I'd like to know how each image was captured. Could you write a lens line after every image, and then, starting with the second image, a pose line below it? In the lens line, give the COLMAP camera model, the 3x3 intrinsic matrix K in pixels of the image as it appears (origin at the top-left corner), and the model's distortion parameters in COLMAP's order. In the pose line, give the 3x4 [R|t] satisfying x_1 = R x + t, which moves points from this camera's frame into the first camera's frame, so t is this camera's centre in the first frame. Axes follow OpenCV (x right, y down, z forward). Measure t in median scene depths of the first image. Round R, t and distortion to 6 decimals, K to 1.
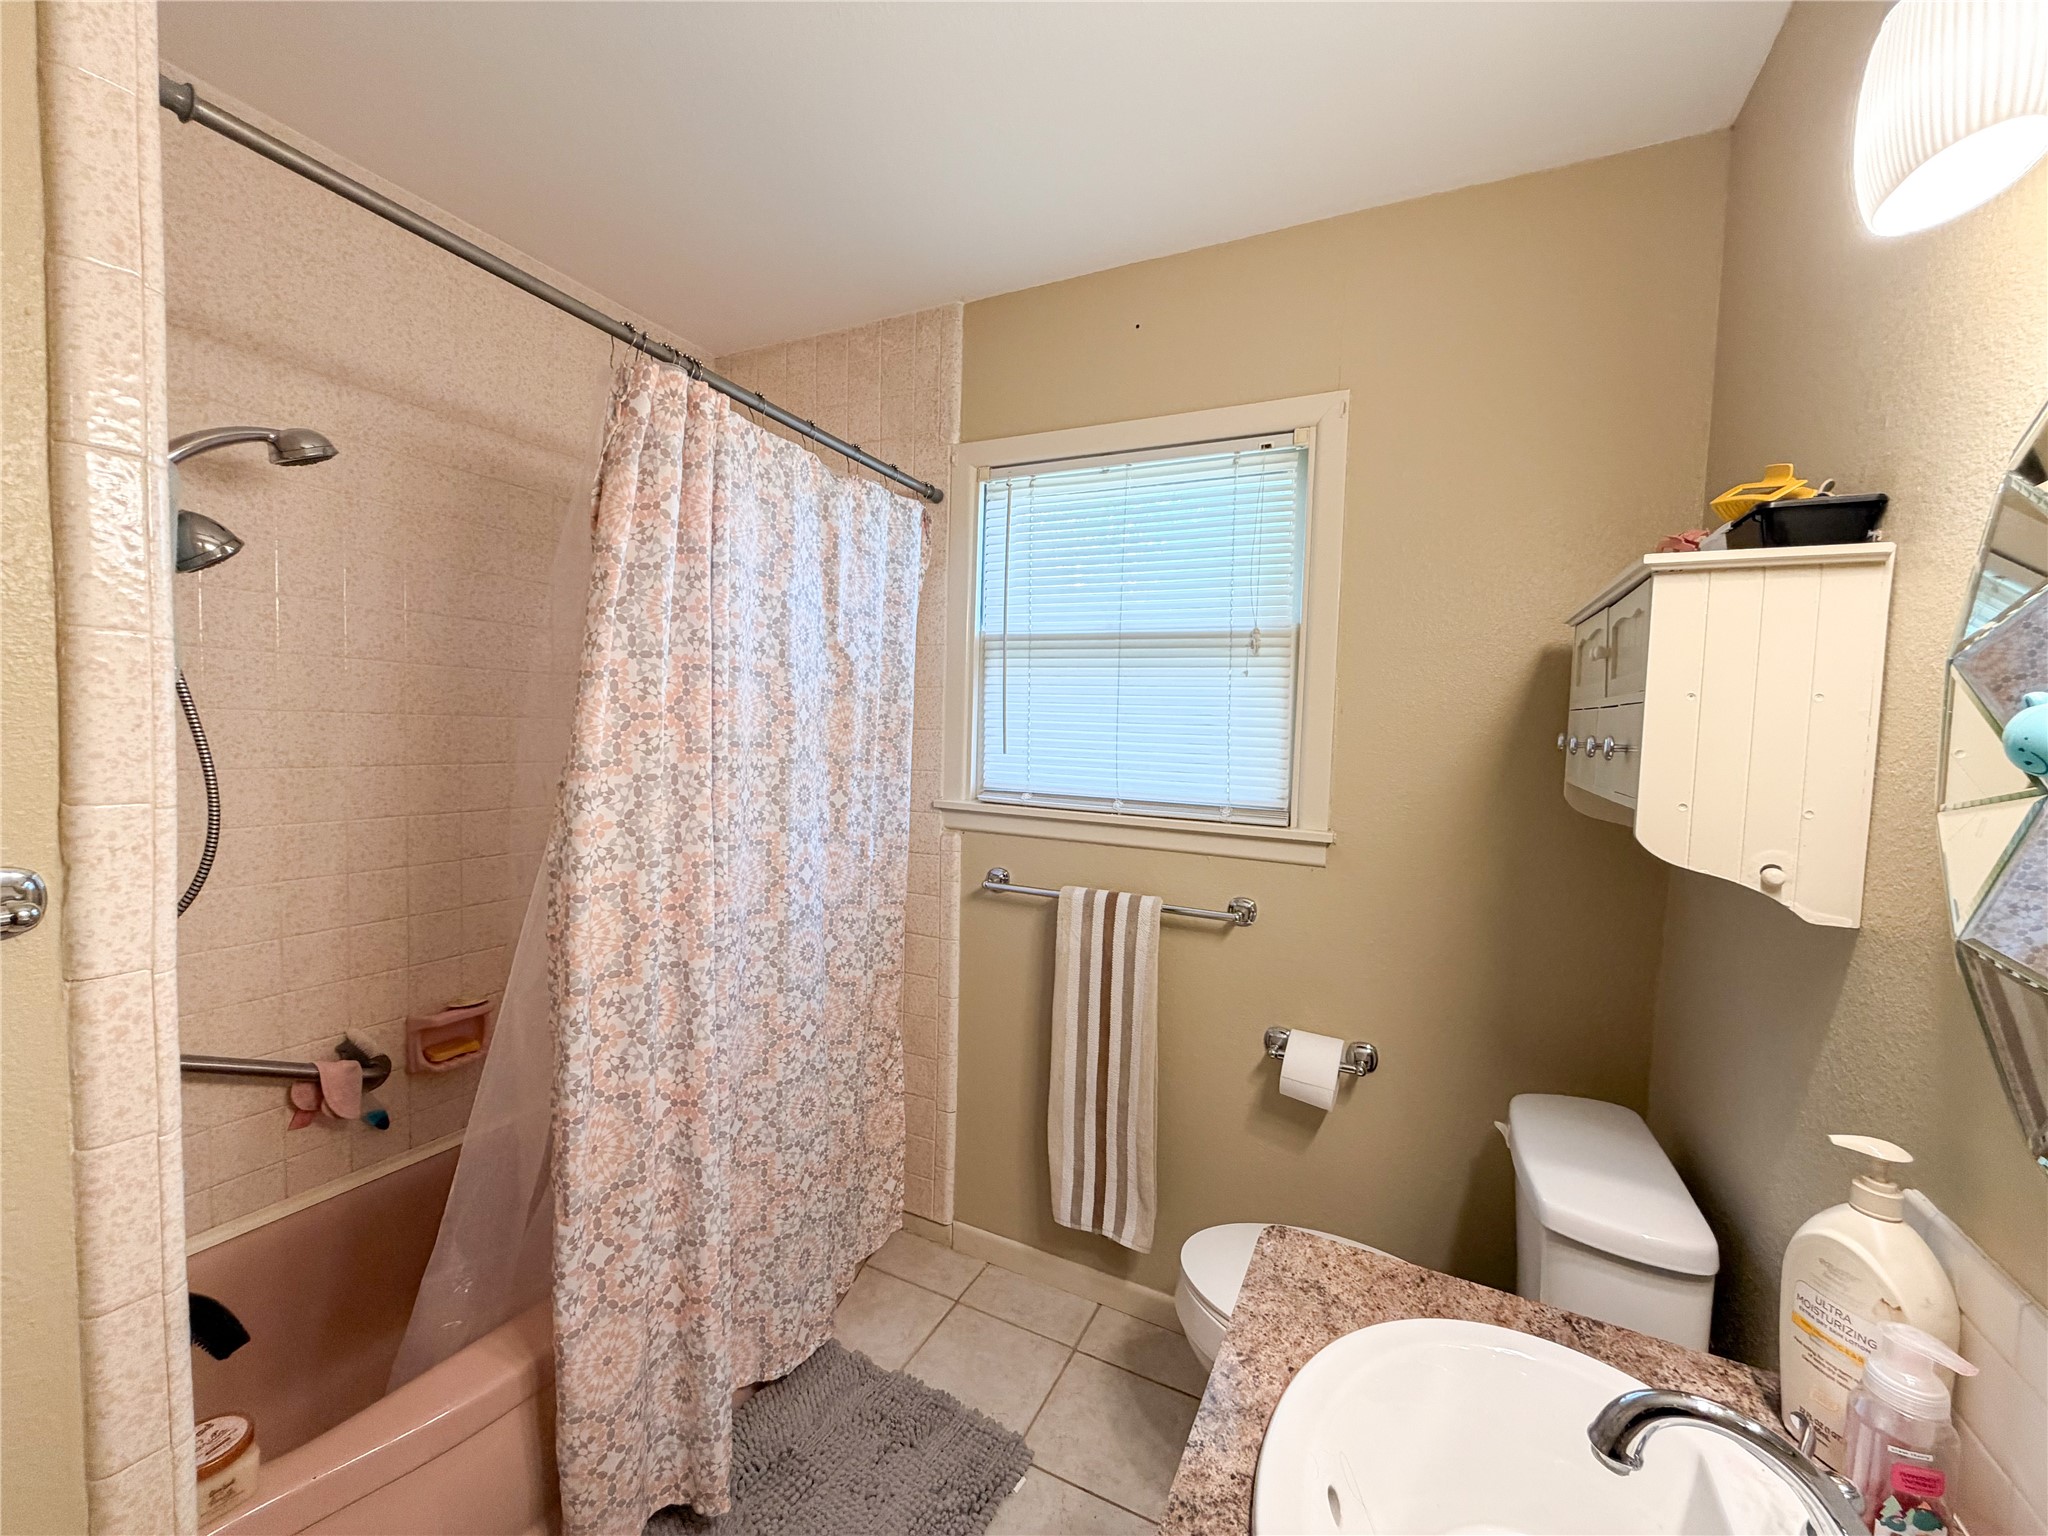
lens RADIAL K [[840.7, 0, 1012.0], [0, 840.7, 776.4], [0, 0, 1]] dist [-0.000449, 0.000142]
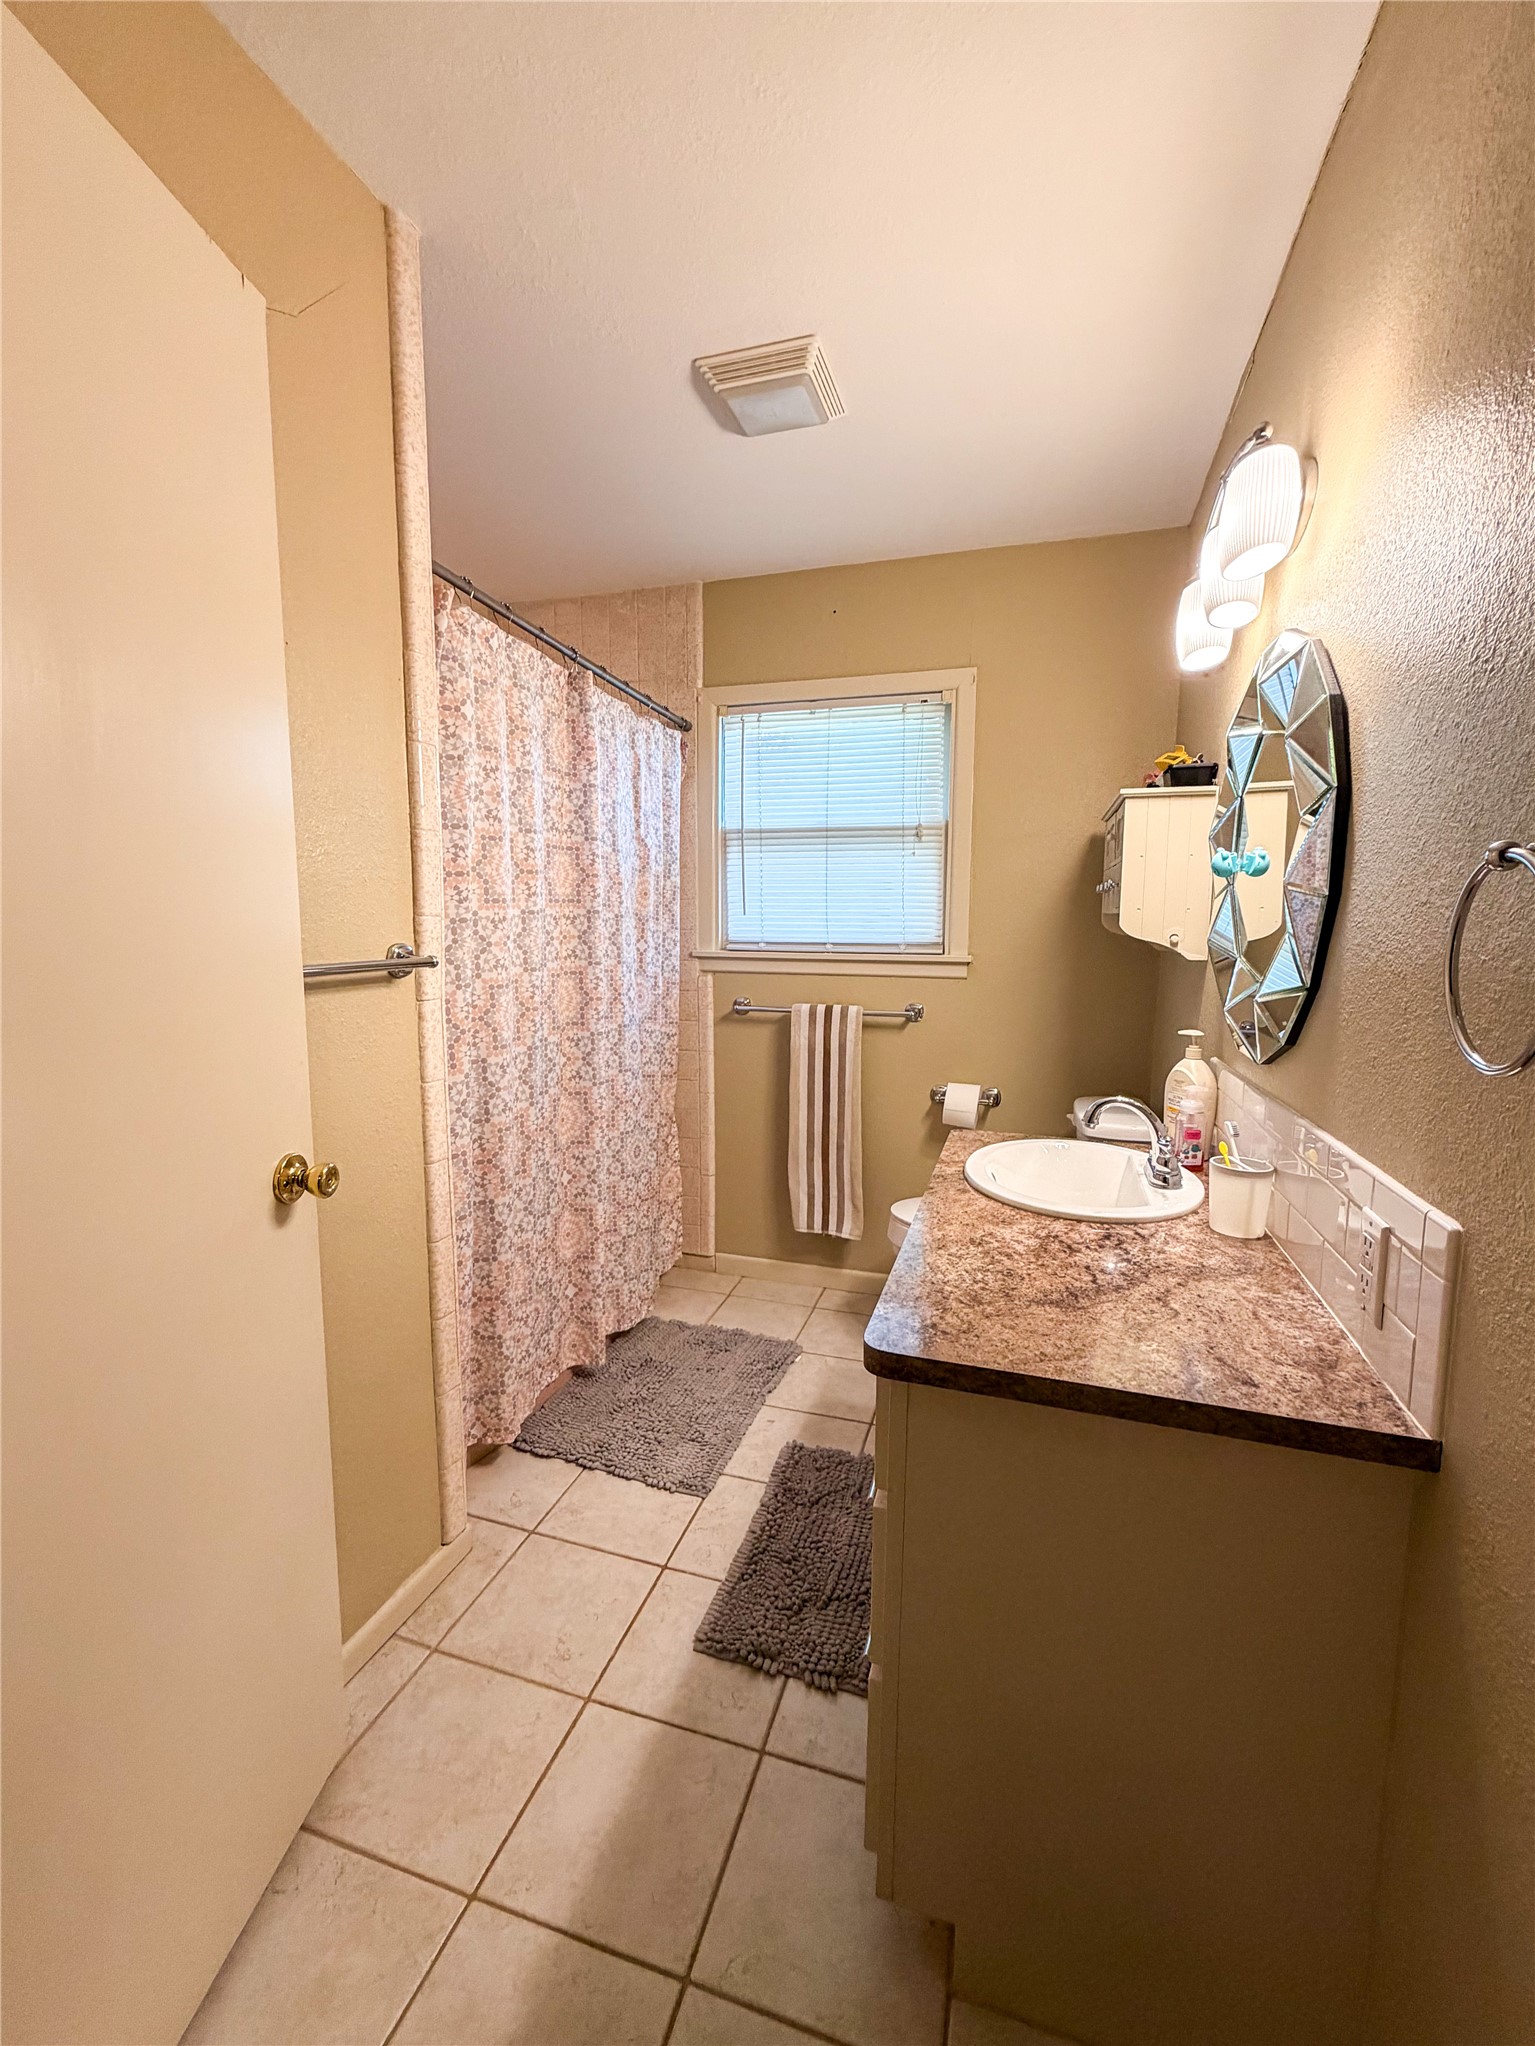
lens RADIAL K [[839.9, 0, 774.7], [0, 839.9, 1017.6], [0, 0, 1]] dist [-0.000449, 0.000142]
pose [[0.986216, -0.042351, 0.159948, -0.211641], [0.033138, 0.997658, 0.059835, 0.069157], [-0.162108, -0.053710, 0.985310, -0.440937]]
